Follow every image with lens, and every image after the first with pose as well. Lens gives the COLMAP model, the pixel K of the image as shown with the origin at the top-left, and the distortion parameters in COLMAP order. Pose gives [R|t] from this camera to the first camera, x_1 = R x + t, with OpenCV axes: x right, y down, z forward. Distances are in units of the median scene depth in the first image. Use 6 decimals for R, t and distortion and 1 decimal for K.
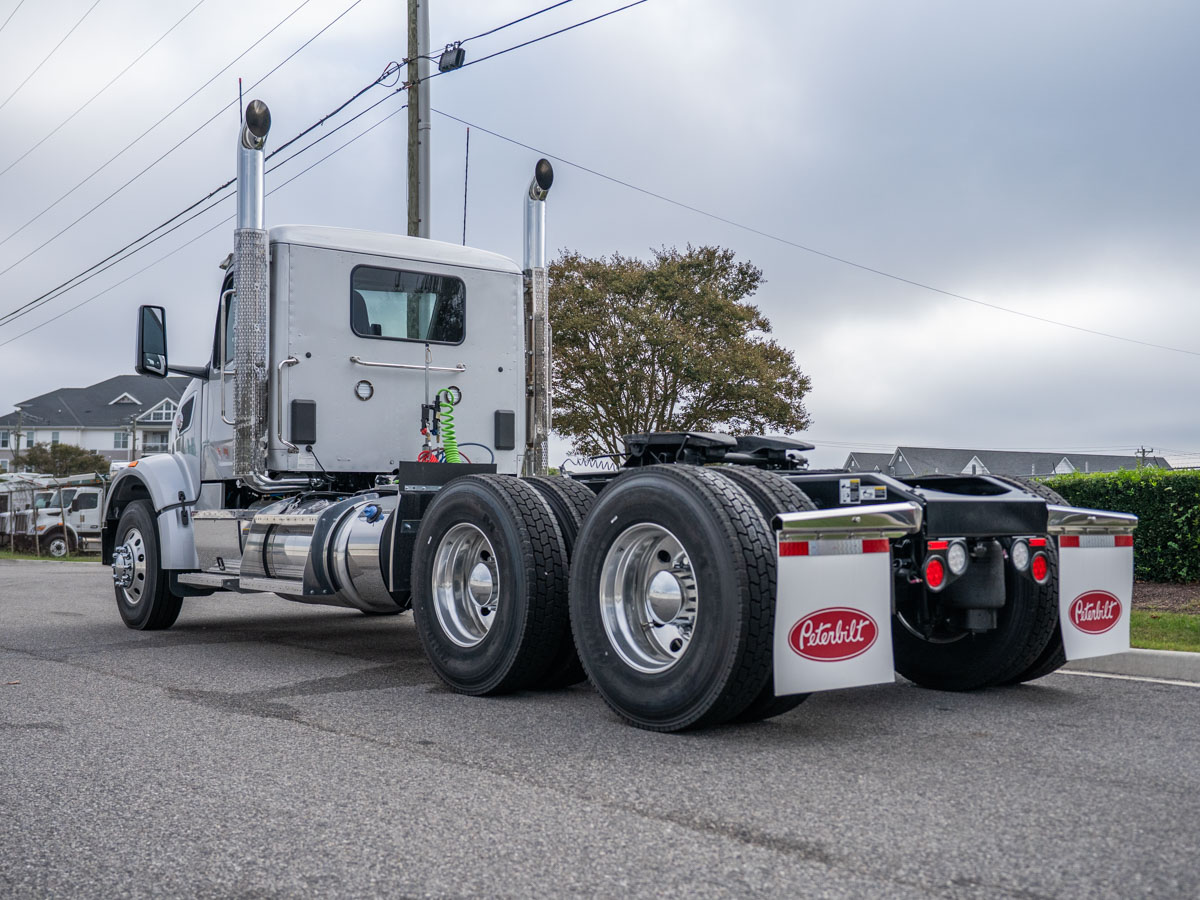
lens RADIAL K [[1254.5, 0, 600.0], [0, 1254.5, 450.0], [0, 0, 1]] dist [-0.001117, 0.007907]
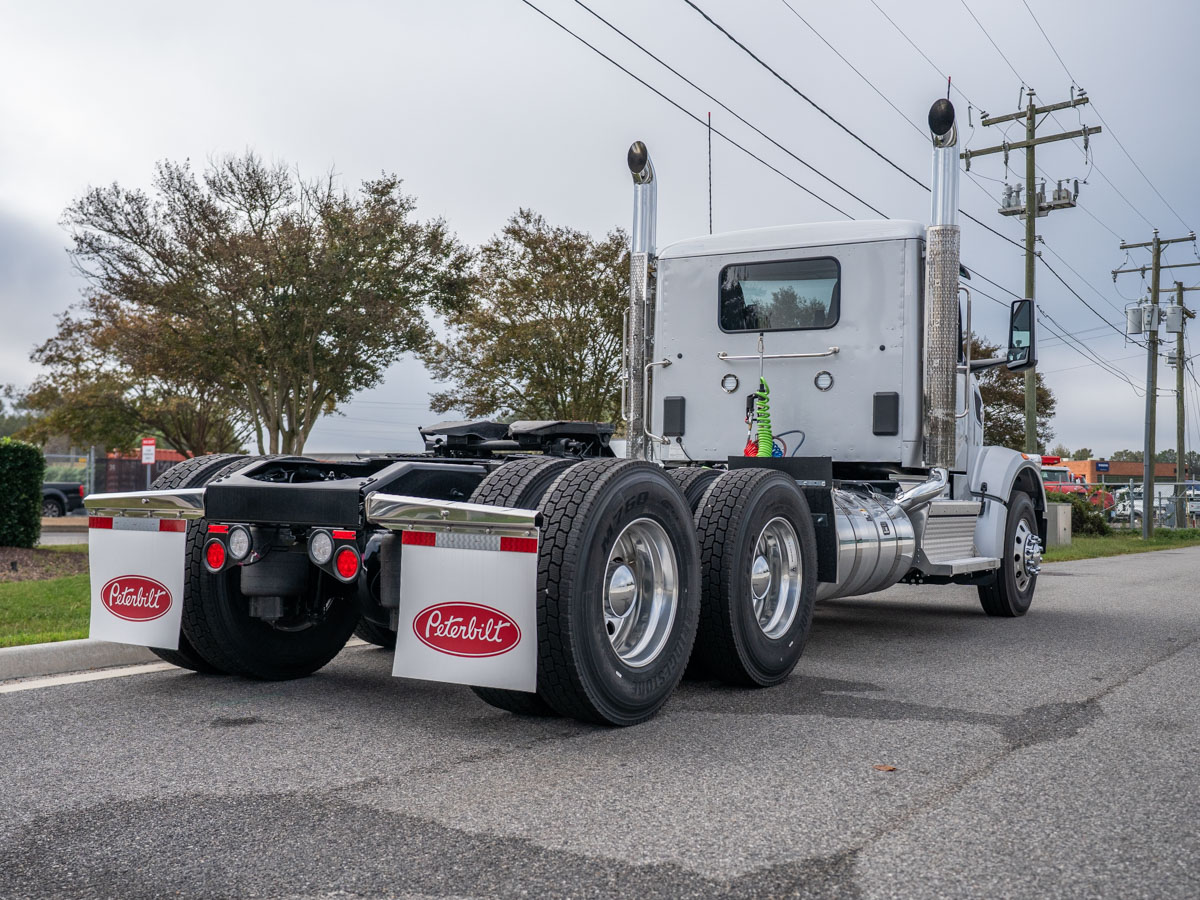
lens RADIAL K [[1313.5, 0, 657.6], [0, 1313.5, 449.6], [0, 0, 1]] dist [0.020335, 0.008826]
pose [[0.382086, -0.014956, -0.924006, 0.785690], [0.020742, 0.999756, -0.007605, 0.014493], [0.923894, -0.016260, 0.382303, 0.510864]]
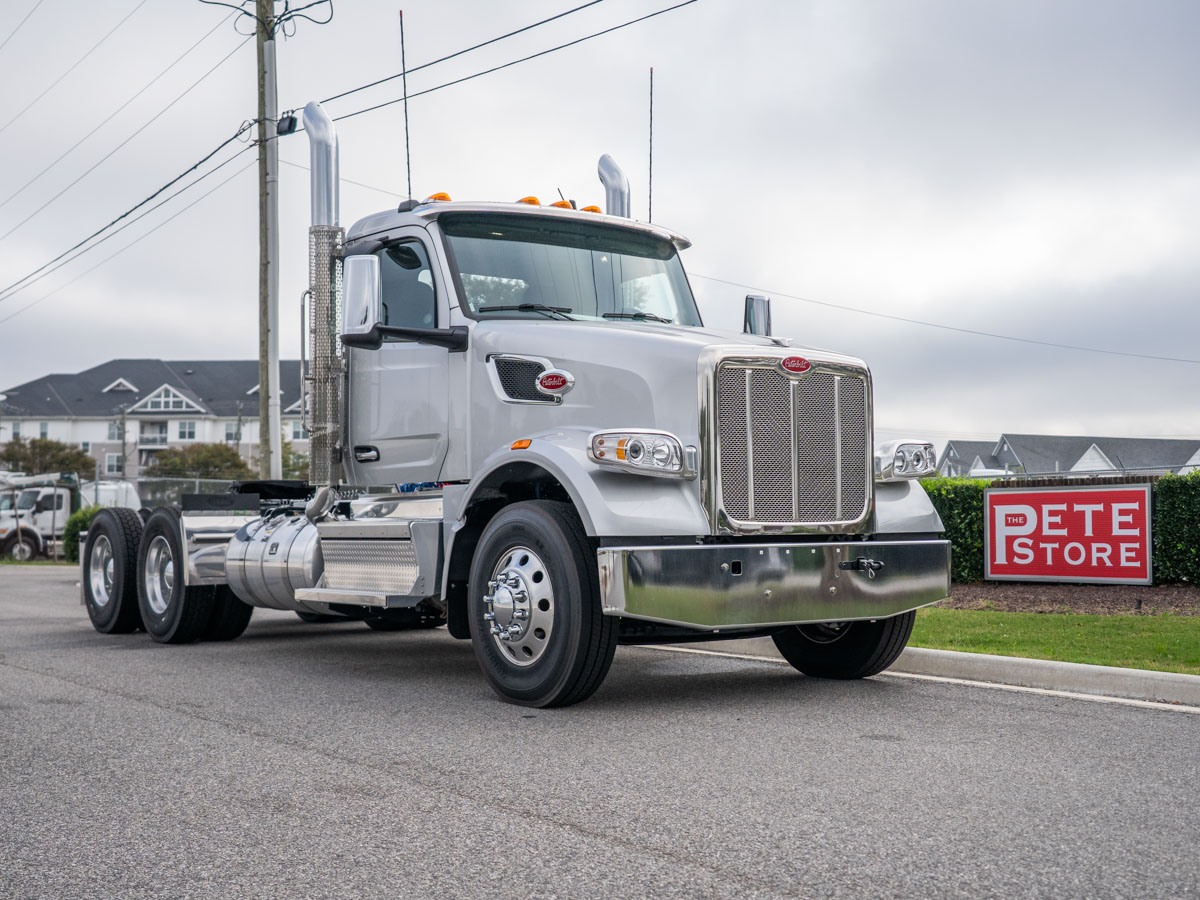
lens RADIAL K [[1449.3, 0, 600.0], [0, 1449.3, 450.0], [0, 0, 1]] dist [0.024998, 0.030311]
pose [[0.998694, -0.003945, -0.050944, 0.379656], [0.004390, 0.999953, 0.008627, -0.040802], [0.050908, -0.008839, 0.998664, -0.507371]]
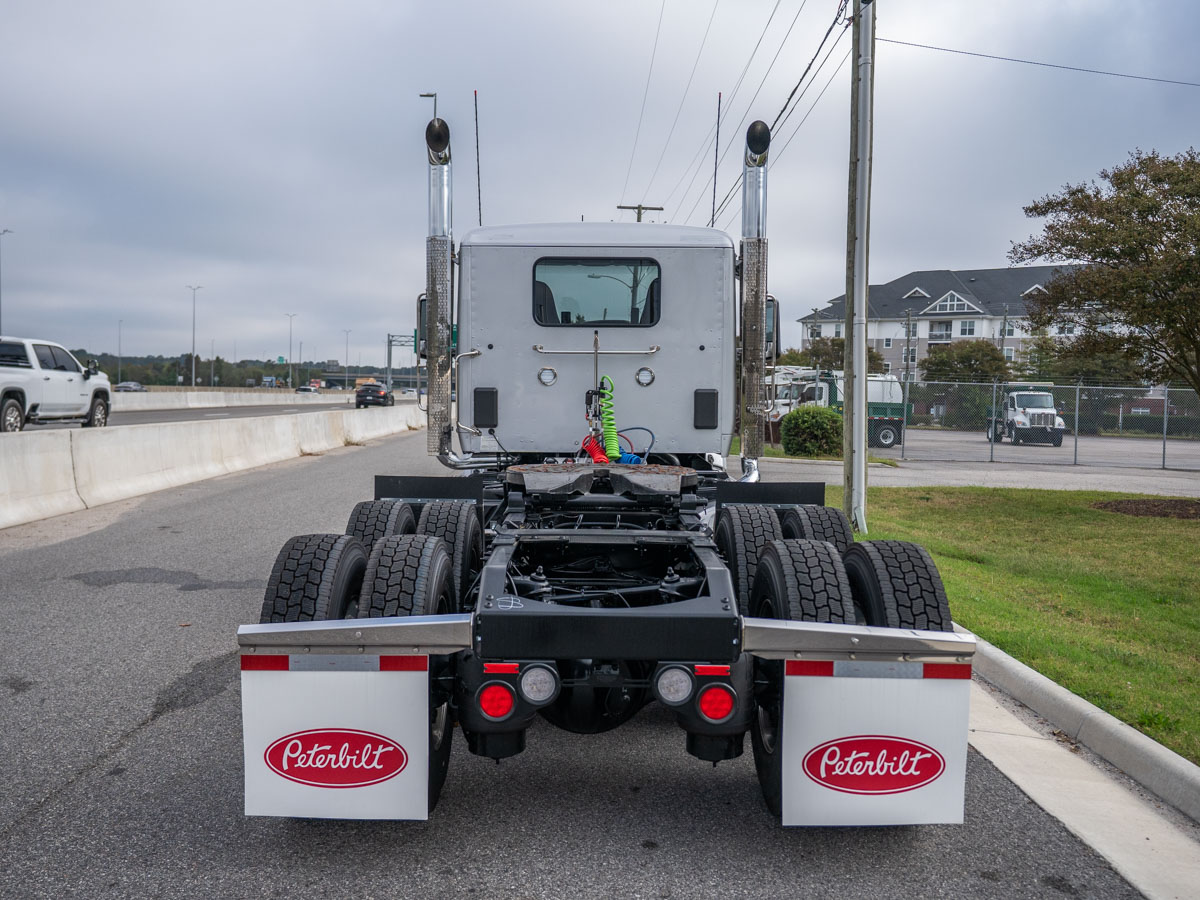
lens RADIAL K [[1125.7, 0, 600.0], [0, 1125.7, 450.0], [0, 0, 1]] dist [-0.000299, -0.001654]
pose [[0.792637, 0.048268, -0.607780, 0.423393], [0.014799, 0.995044, 0.098323, -0.076806], [0.609514, -0.086929, 0.787995, 0.260751]]
